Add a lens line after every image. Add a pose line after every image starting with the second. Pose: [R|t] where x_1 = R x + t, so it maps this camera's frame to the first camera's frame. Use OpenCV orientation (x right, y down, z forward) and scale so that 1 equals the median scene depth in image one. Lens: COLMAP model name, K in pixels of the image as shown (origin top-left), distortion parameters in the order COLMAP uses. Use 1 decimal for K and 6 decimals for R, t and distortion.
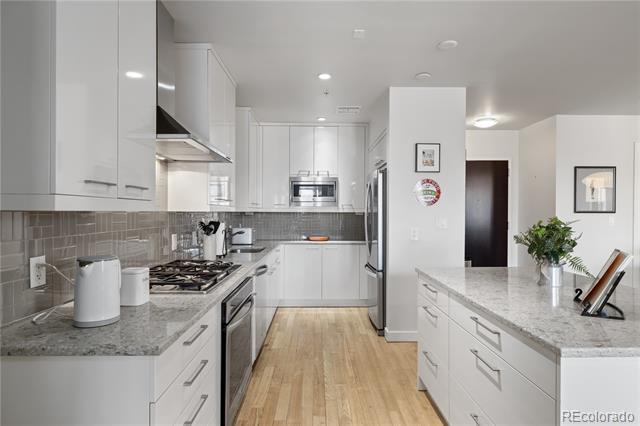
lens RADIAL K [[358.0, 0, 318.5], [0, 358.0, 216.2], [0, 0, 1]] dist [-0.004419, 0.000648]
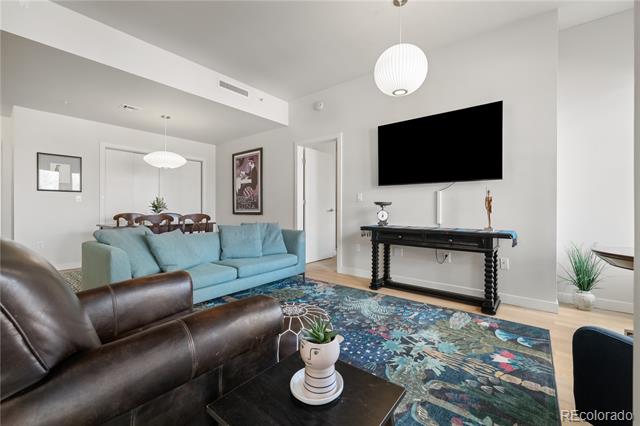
lens RADIAL K [[269.4, 0, 321.0], [0, 269.4, 209.9], [0, 0, 1]] dist [0.001152, -0.000572]
pose [[0.631786, -0.006963, 0.775112, 0.787693], [0.008792, 0.999960, 0.001817, 0.080334], [-0.775093, 0.005667, 0.631822, -0.409281]]
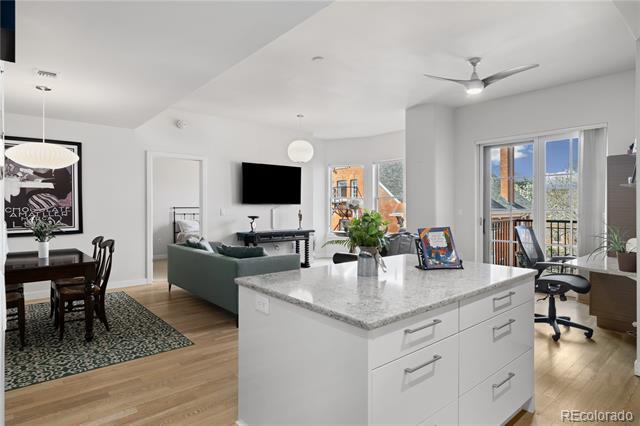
lens RADIAL K [[358.0, 0, 321.4], [0, 358.0, 210.2], [0, 0, 1]] dist [-0.004419, 0.000648]
pose [[-0.643375, -0.007685, 0.765513, -0.013169], [0.009214, 0.999799, 0.017781, -0.005712], [-0.765496, 0.018494, -0.643175, 0.976808]]
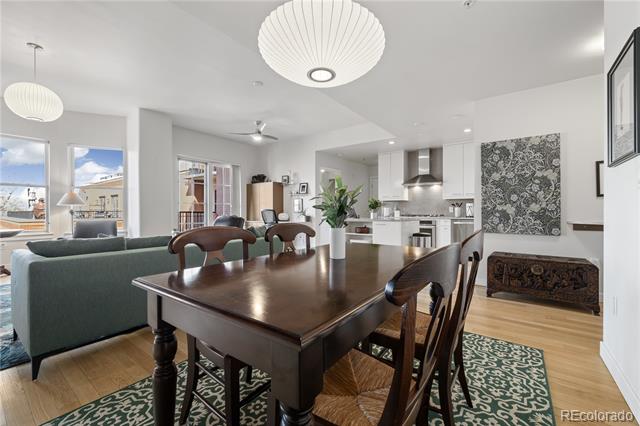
lens RADIAL K [[269.4, 0, 321.7], [0, 269.4, 213.4], [0, 0, 1]] dist [0.001152, -0.000572]
pose [[-0.602466, 0.003296, -0.798138, 1.596490], [-0.009888, 0.999884, 0.011594, 0.067705], [0.798084, 0.014877, -0.602363, 1.159097]]
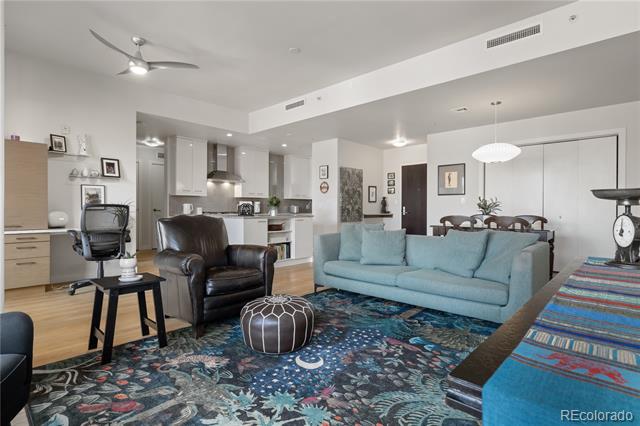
lens RADIAL K [[321.8, 0, 320.6], [0, 321.8, 211.4], [0, 0, 1]] dist [-0.001532, -0.000674]
pose [[0.725545, 0.006118, -0.688148, 1.673767], [-0.009505, 0.999954, -0.001131, 0.084760], [0.688109, 0.007362, 0.725570, -0.476143]]
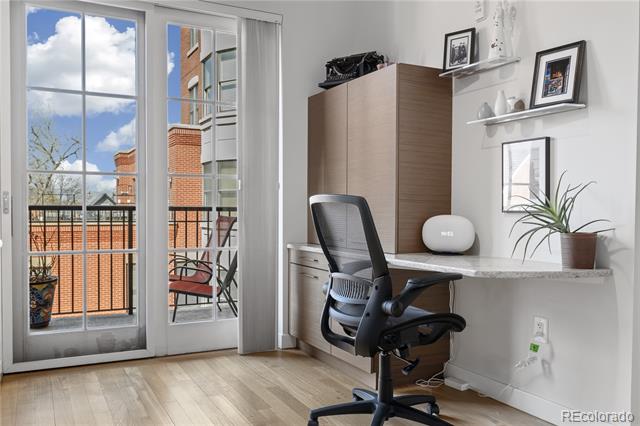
lens RADIAL K [[557.2, 0, 321.7], [0, 557.2, 221.8], [0, 0, 1]] dist [0.001671, 0.008554]
pose [[-0.892558, 0.003152, -0.450921, 0.717234], [-0.013161, 0.999368, 0.033036, 0.076341], [0.450740, 0.035421, -0.891952, 0.390551]]
